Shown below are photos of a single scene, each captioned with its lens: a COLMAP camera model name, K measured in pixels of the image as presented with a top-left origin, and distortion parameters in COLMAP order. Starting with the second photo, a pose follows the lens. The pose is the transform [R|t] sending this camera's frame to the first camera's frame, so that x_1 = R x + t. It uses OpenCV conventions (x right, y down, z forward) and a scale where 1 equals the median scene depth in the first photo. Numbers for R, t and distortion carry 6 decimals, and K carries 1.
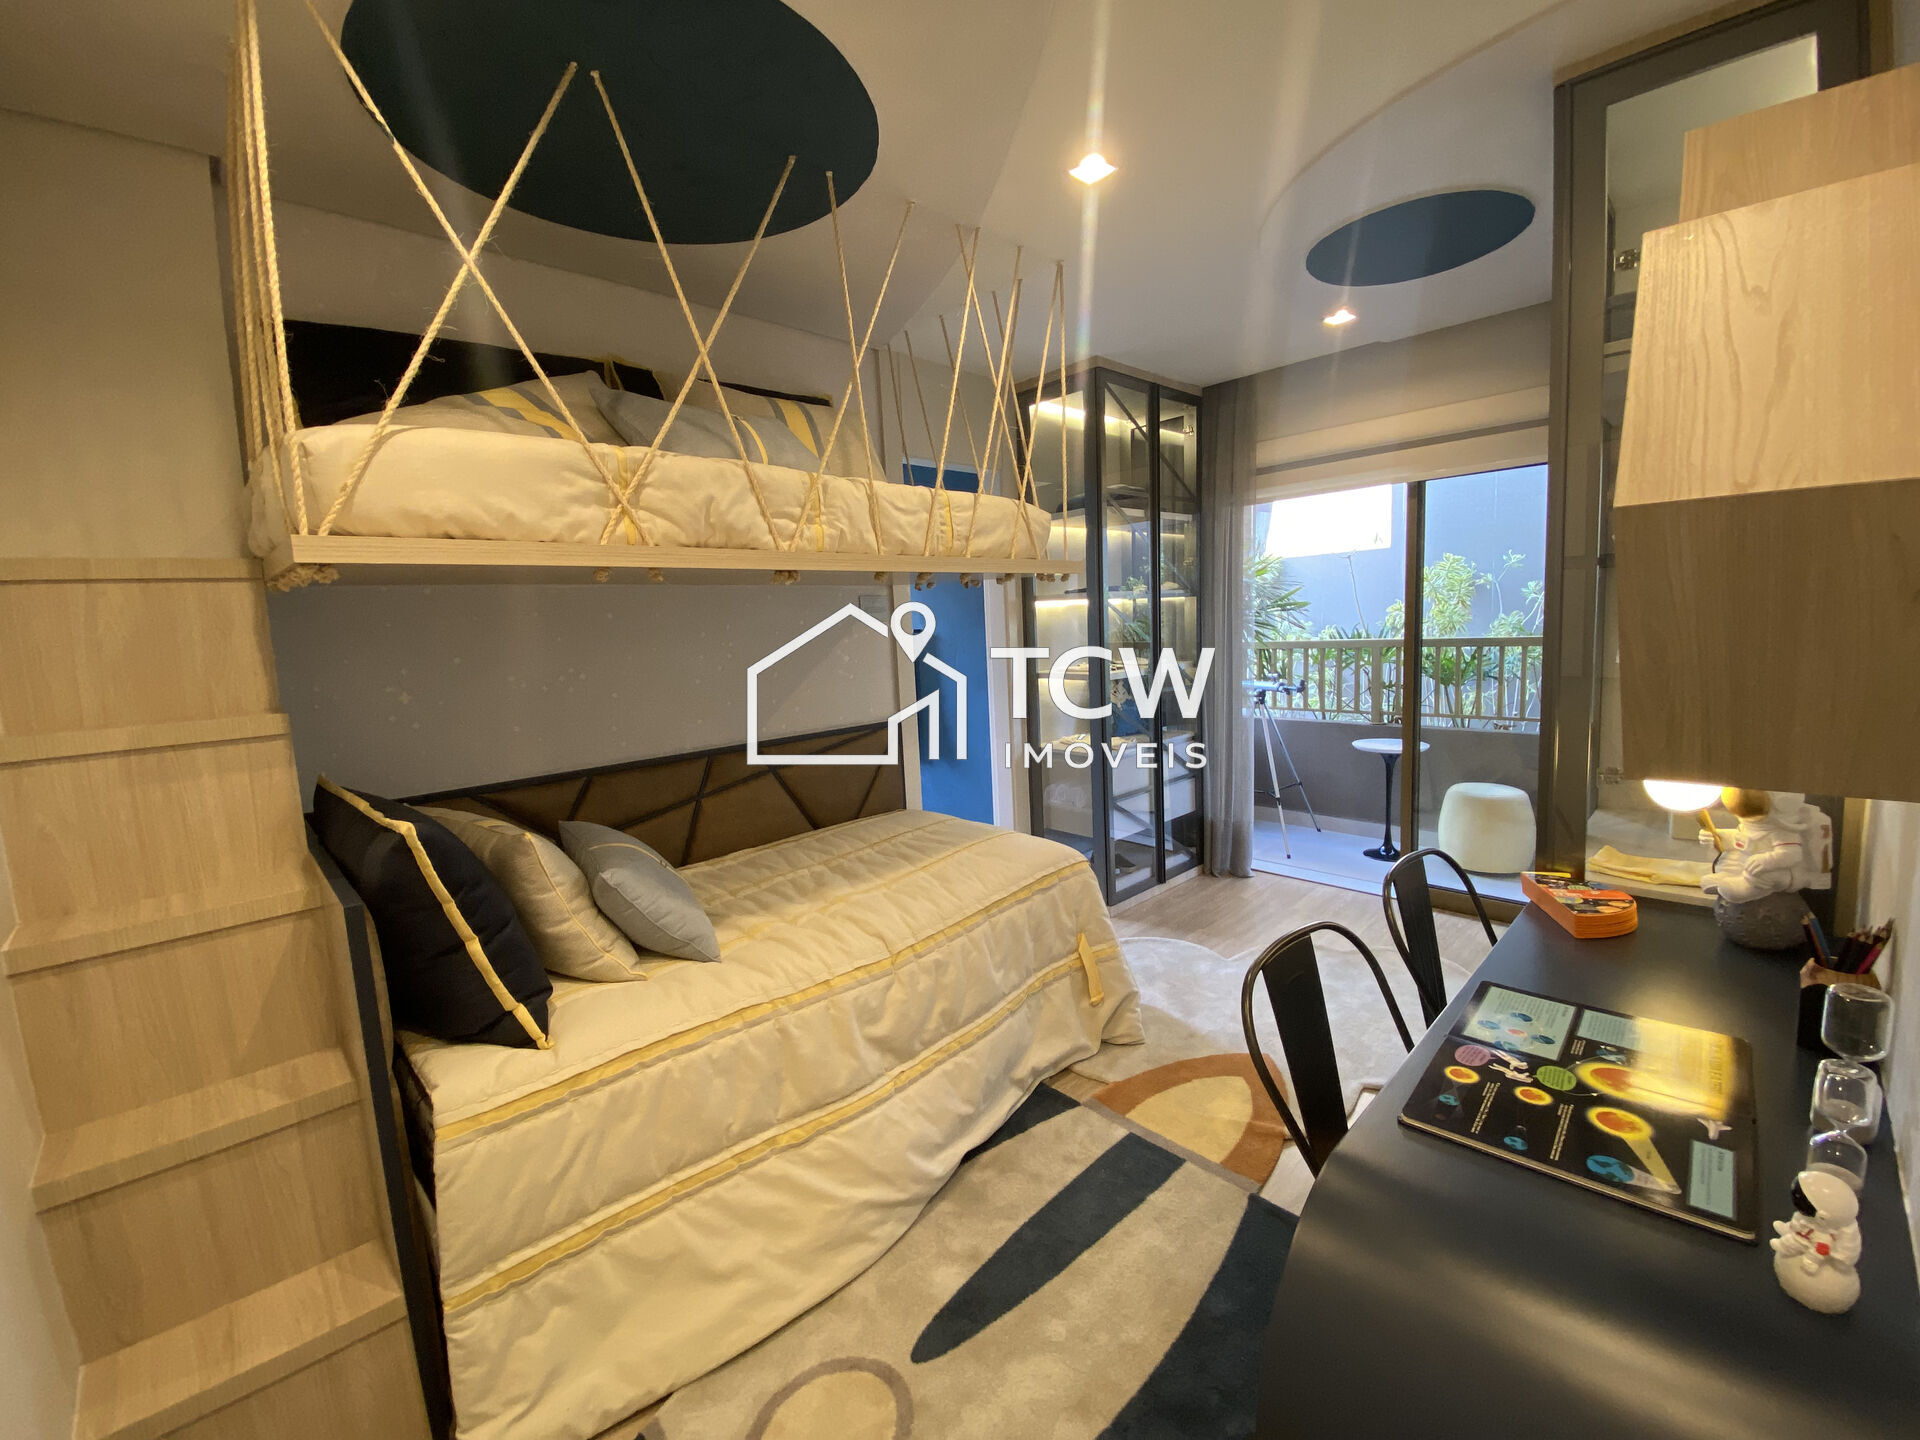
lens RADIAL K [[784.2, 0, 967.4], [0, 784.2, 709.5], [0, 0, 1]] dist [0.015660, -0.018061]
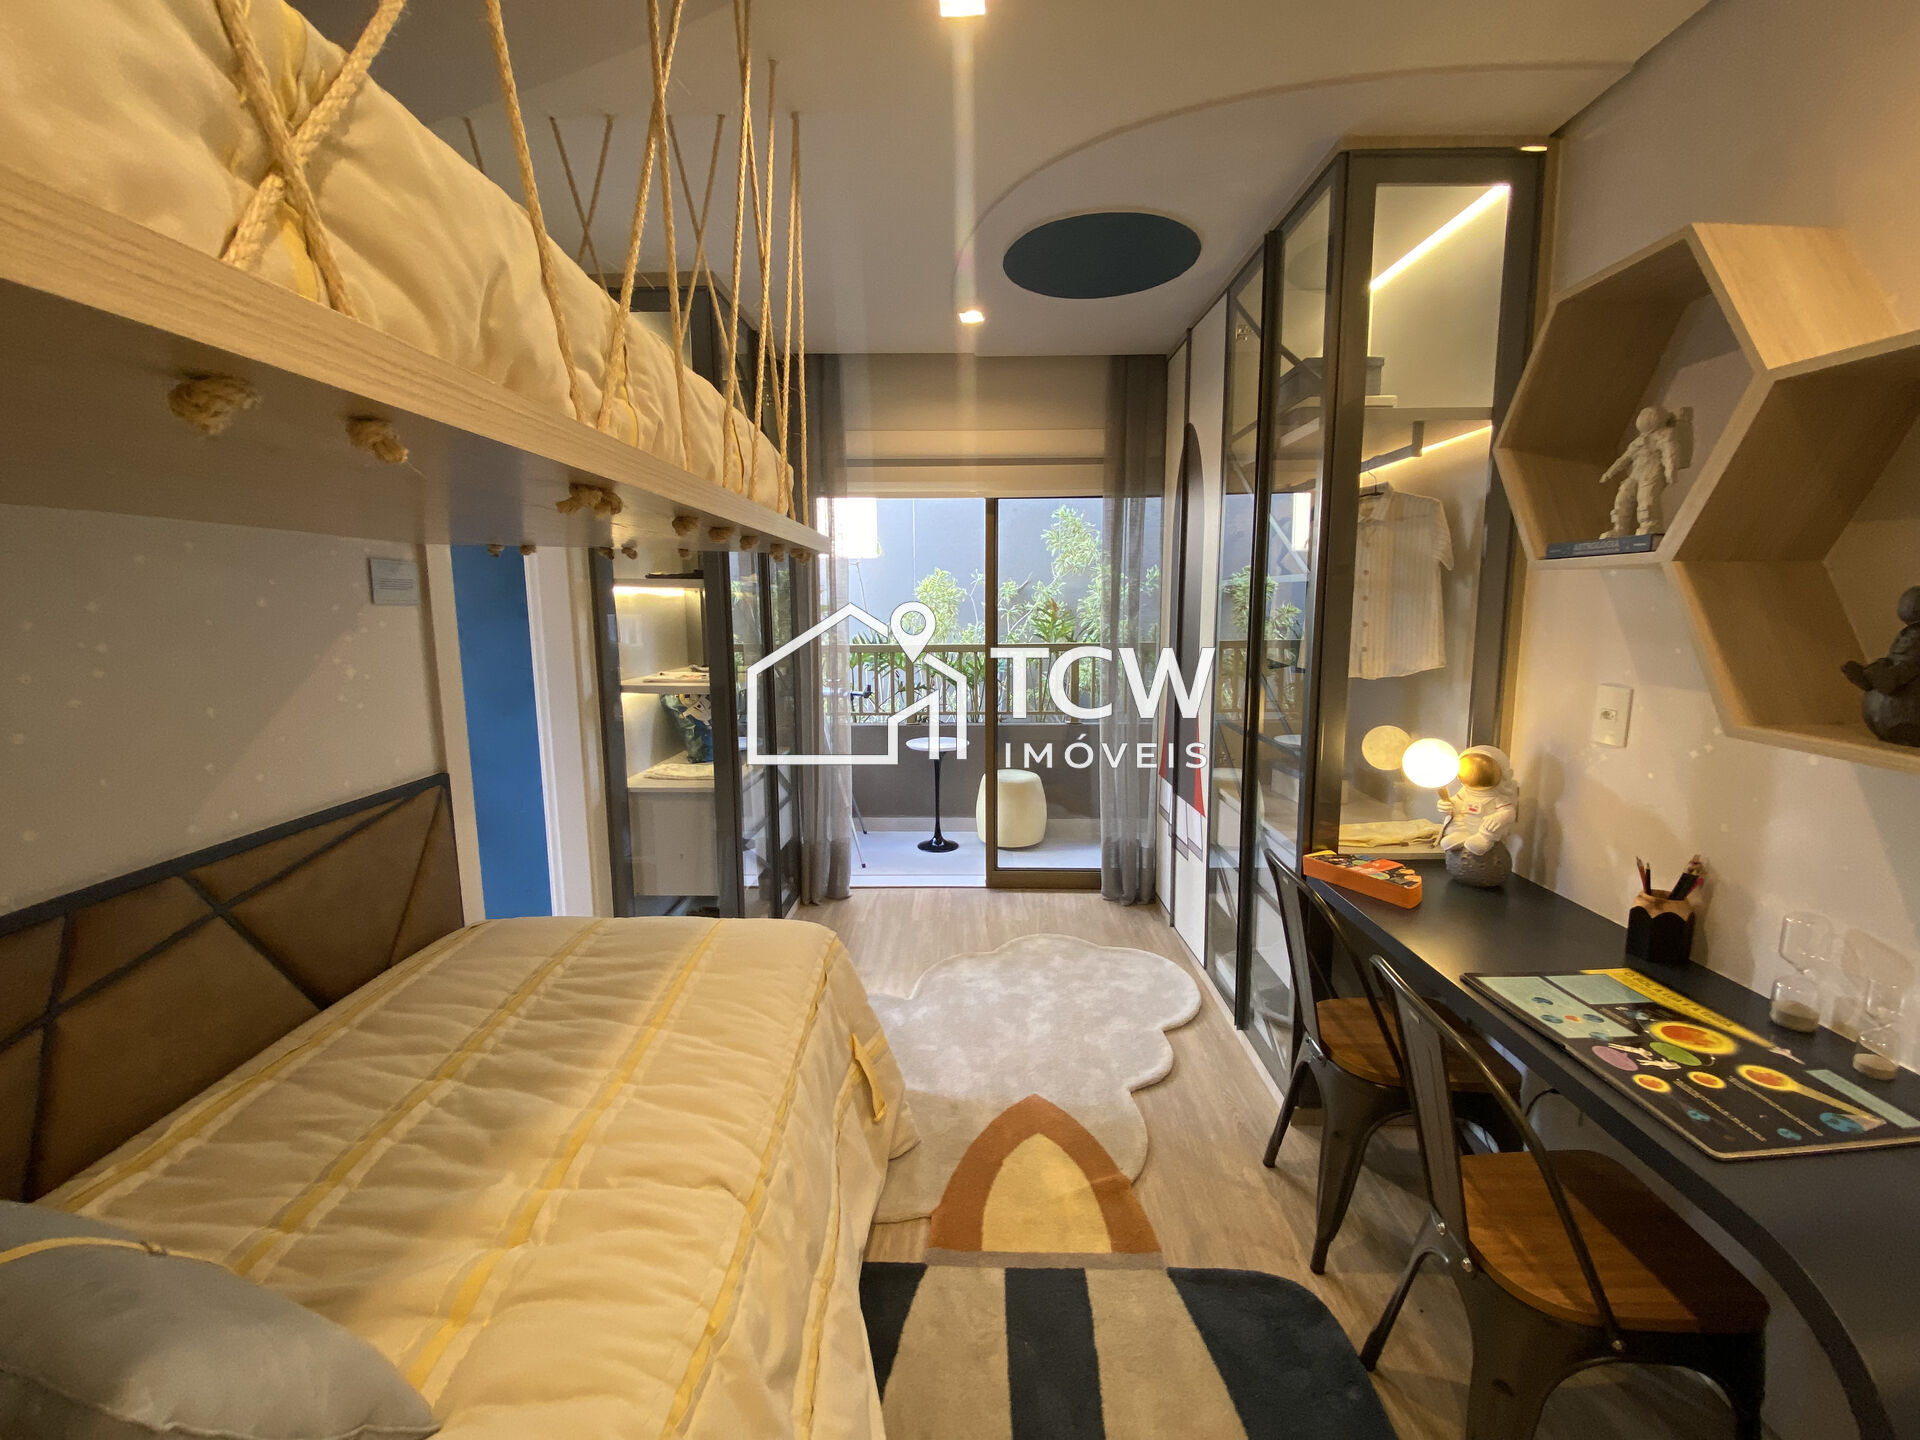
lens RADIAL K [[777.9, 0, 968.1], [0, 777.9, 716.1], [0, 0, 1]] dist [0.017699, -0.020013]
pose [[0.711698, -0.059700, 0.699944, -0.356594], [0.056926, 0.998007, 0.027240, -0.044901], [-0.700175, 0.020459, 0.713678, 0.478575]]
